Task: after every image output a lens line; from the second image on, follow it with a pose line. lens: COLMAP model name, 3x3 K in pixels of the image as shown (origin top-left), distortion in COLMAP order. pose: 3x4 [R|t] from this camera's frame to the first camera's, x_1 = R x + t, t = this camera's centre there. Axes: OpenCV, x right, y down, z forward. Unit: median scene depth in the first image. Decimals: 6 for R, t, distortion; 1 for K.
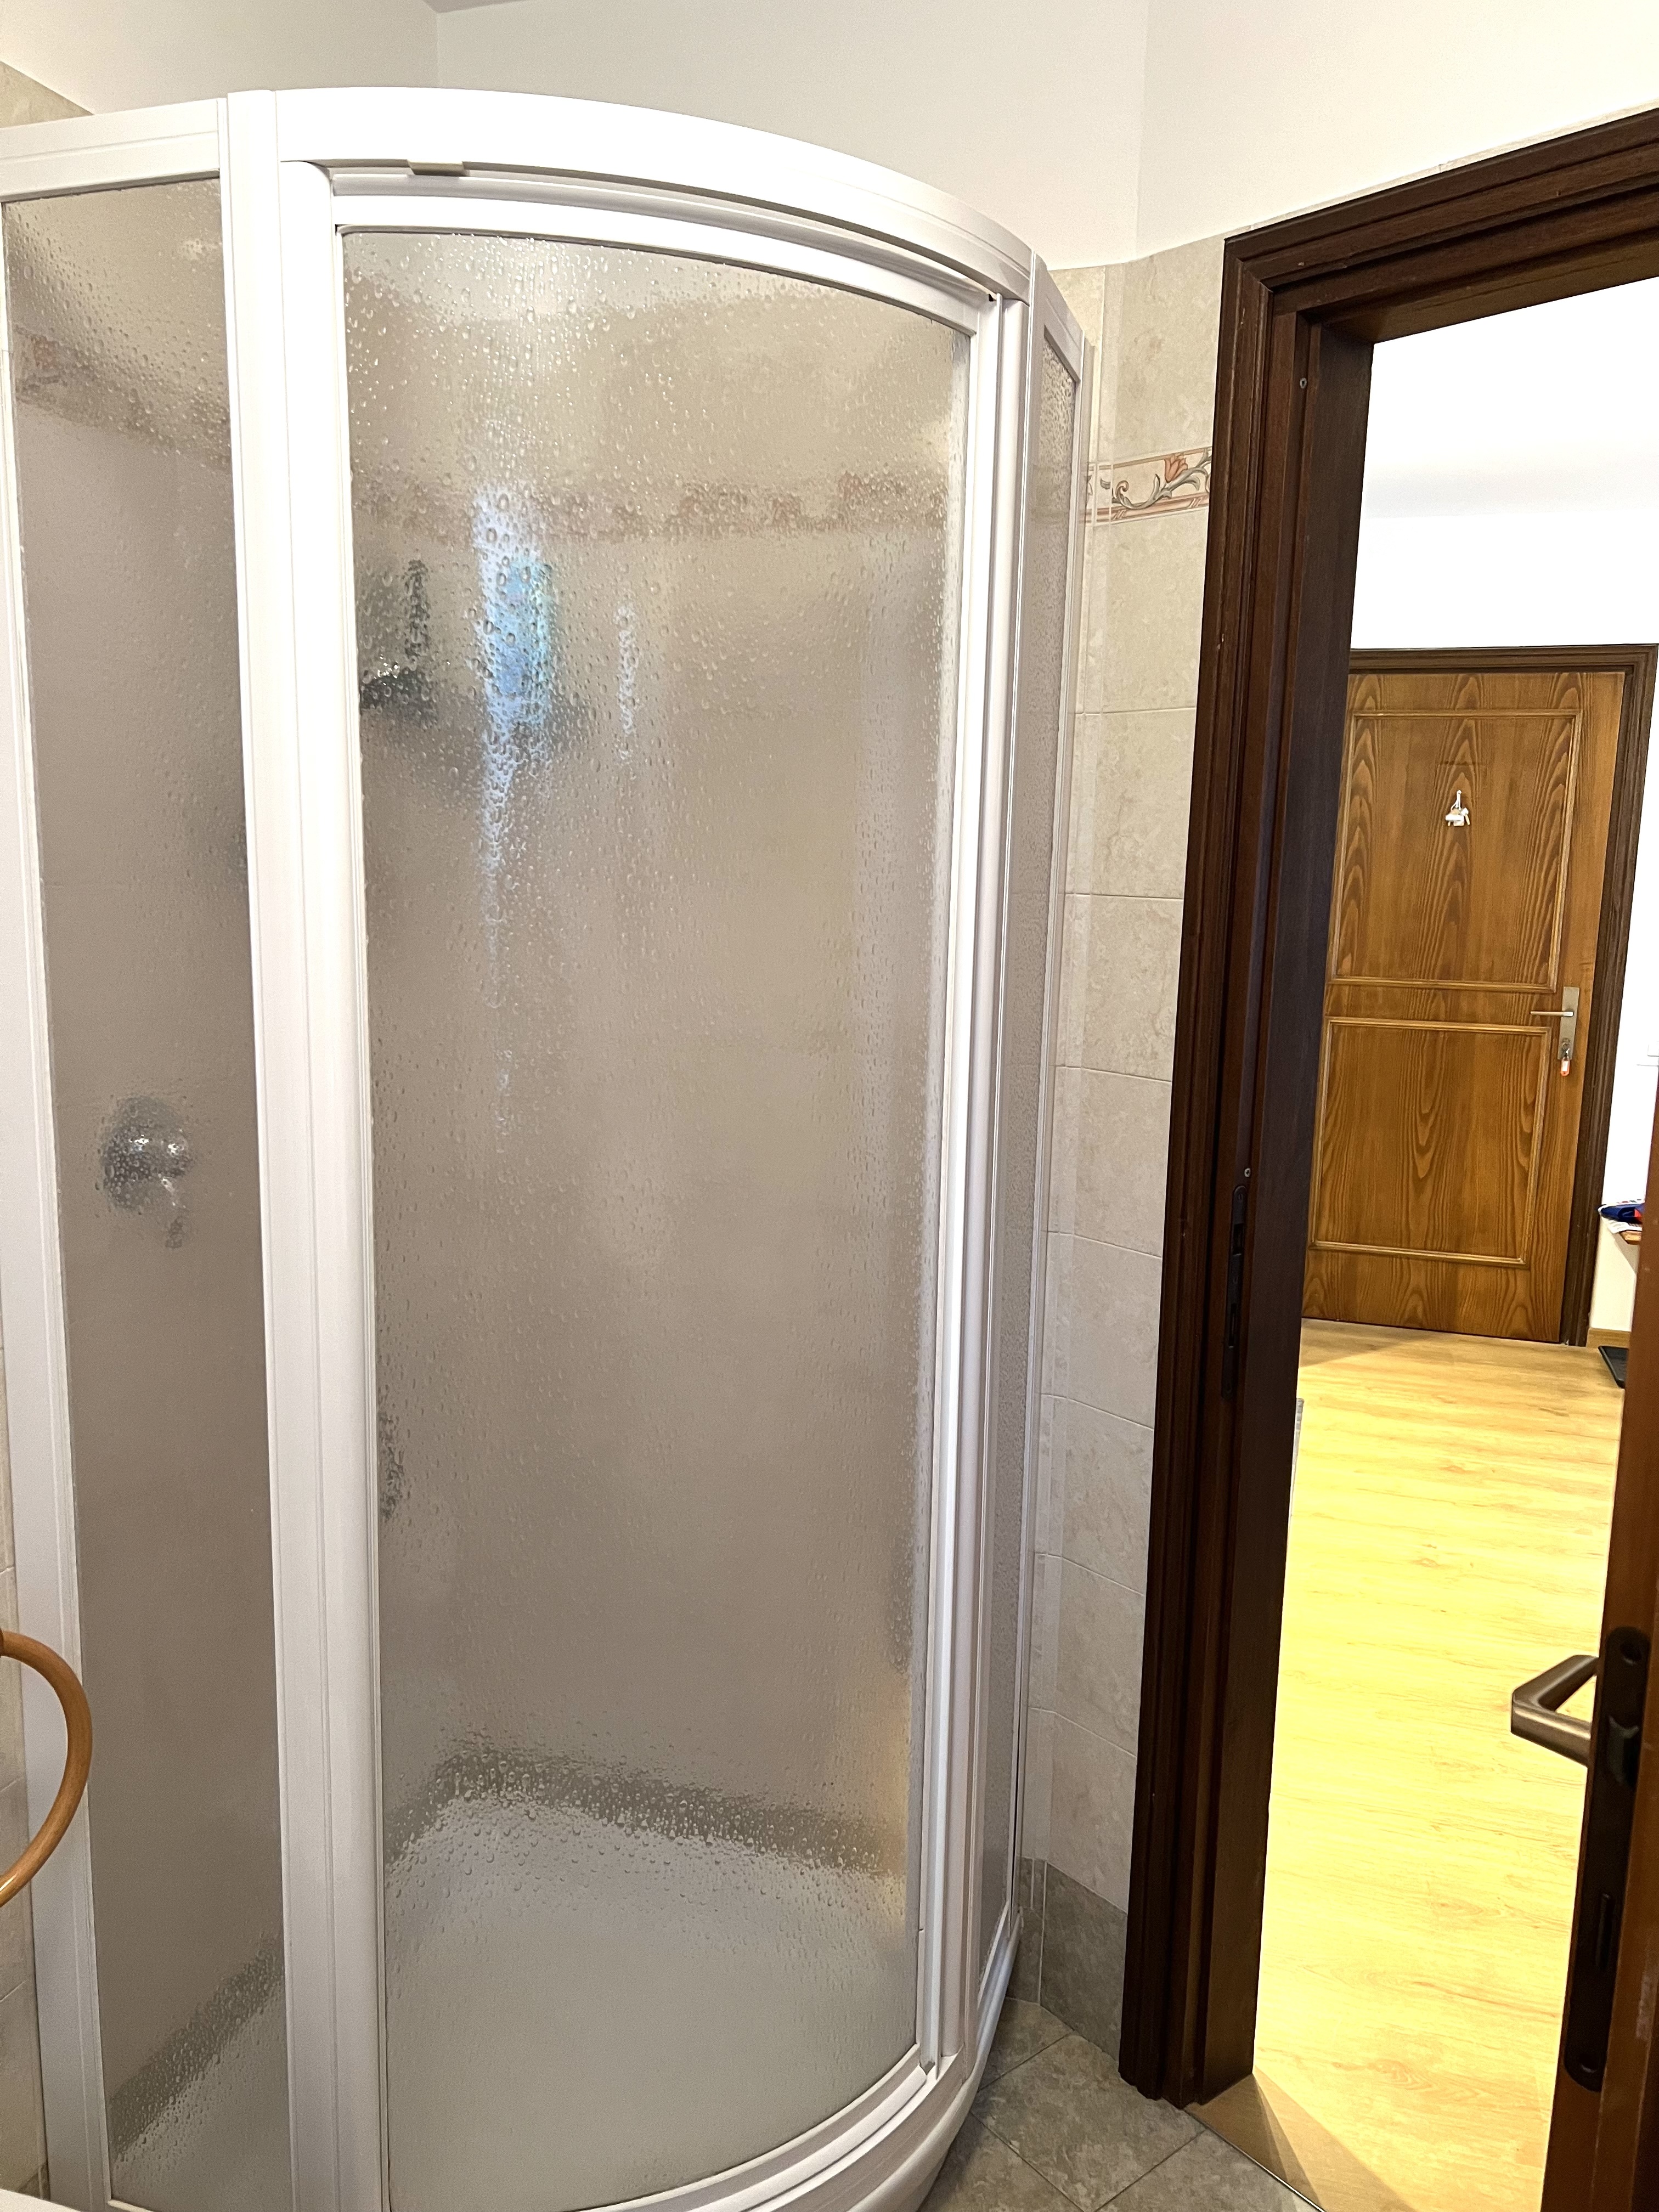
lens RADIAL K [[1651.7, 0, 825.7], [0, 1651.7, 1100.3], [0, 0, 1]] dist [0.054877, -0.063995]
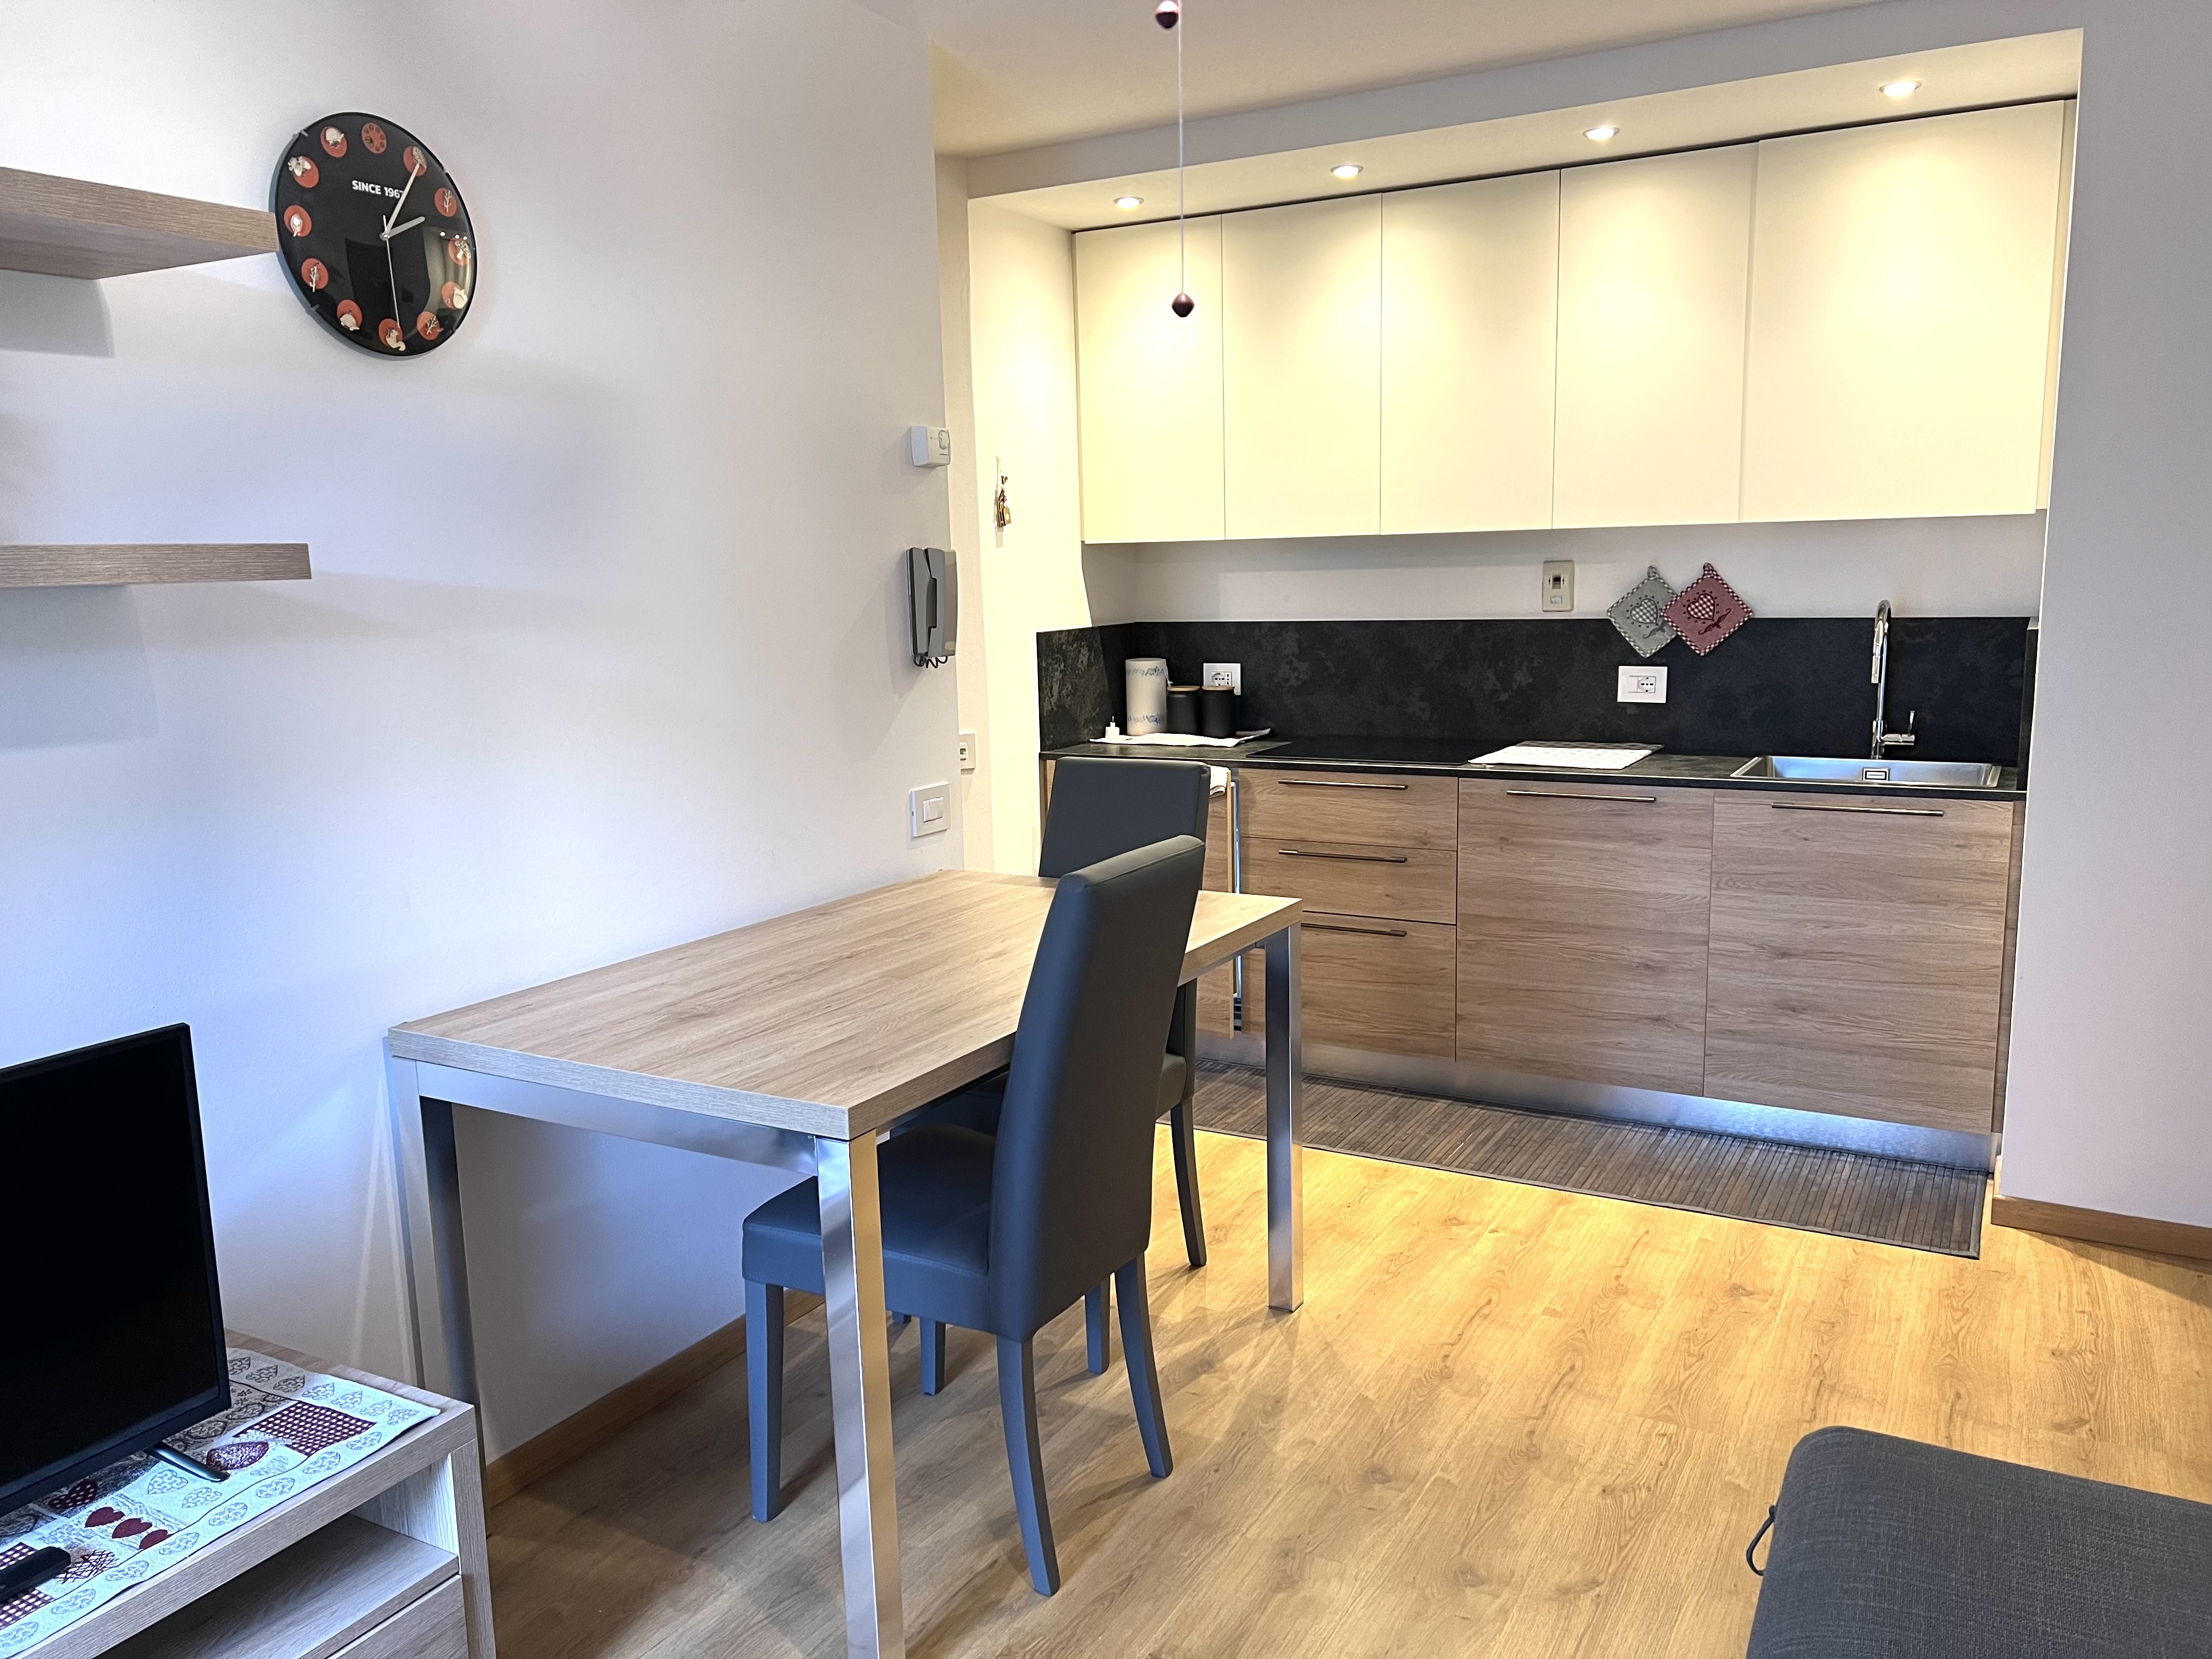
lens RADIAL K [[1651.7, 0, 1105.1], [0, 1651.7, 841.8], [0, 0, 1]] dist [0.054877, -0.063995]
pose [[-0.206894, 0.142956, -0.967863, 0.946735], [-0.134574, 0.975706, 0.172882, -0.067392], [0.969064, 0.166017, -0.182629, 0.656526]]
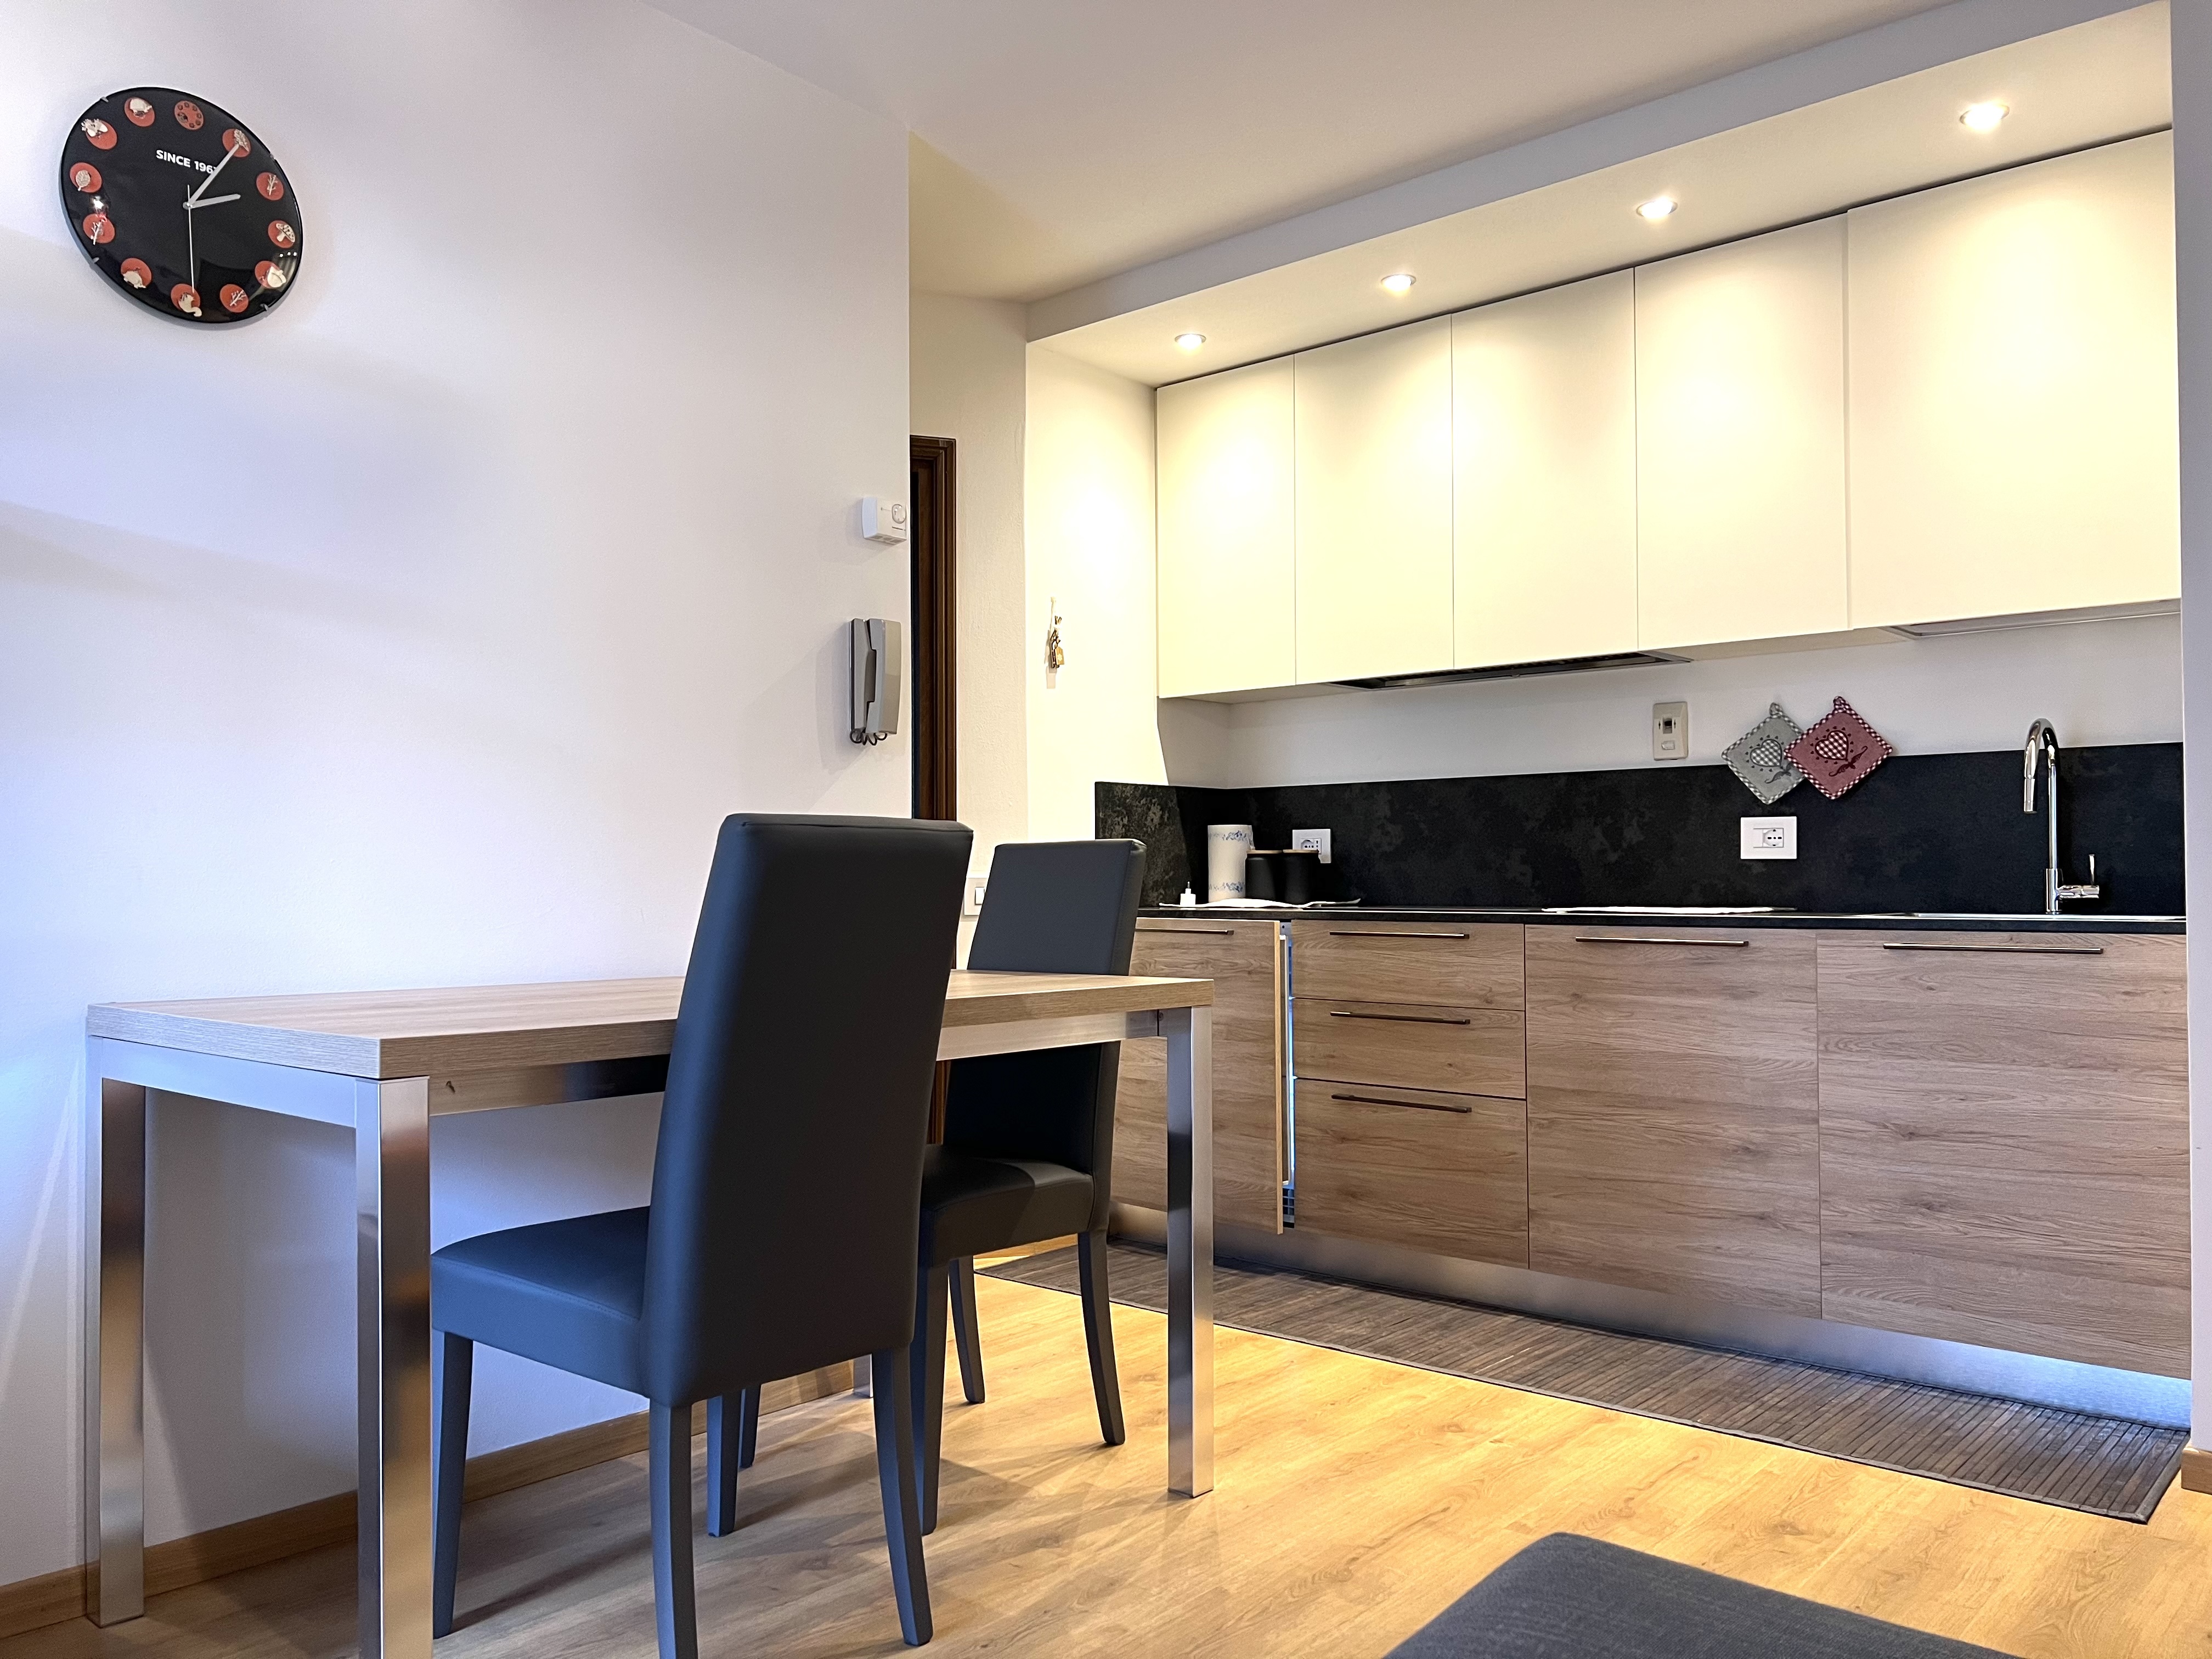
lens RADIAL K [[1651.7, 0, 1090.6], [0, 1651.7, 850.0], [0, 0, 1]] dist [0.054877, -0.063995]
pose [[-0.402153, -0.045262, -0.914453, 0.836897], [-0.150591, 0.988445, 0.017301, 0.005401], [0.903103, 0.144666, -0.404322, 0.789041]]
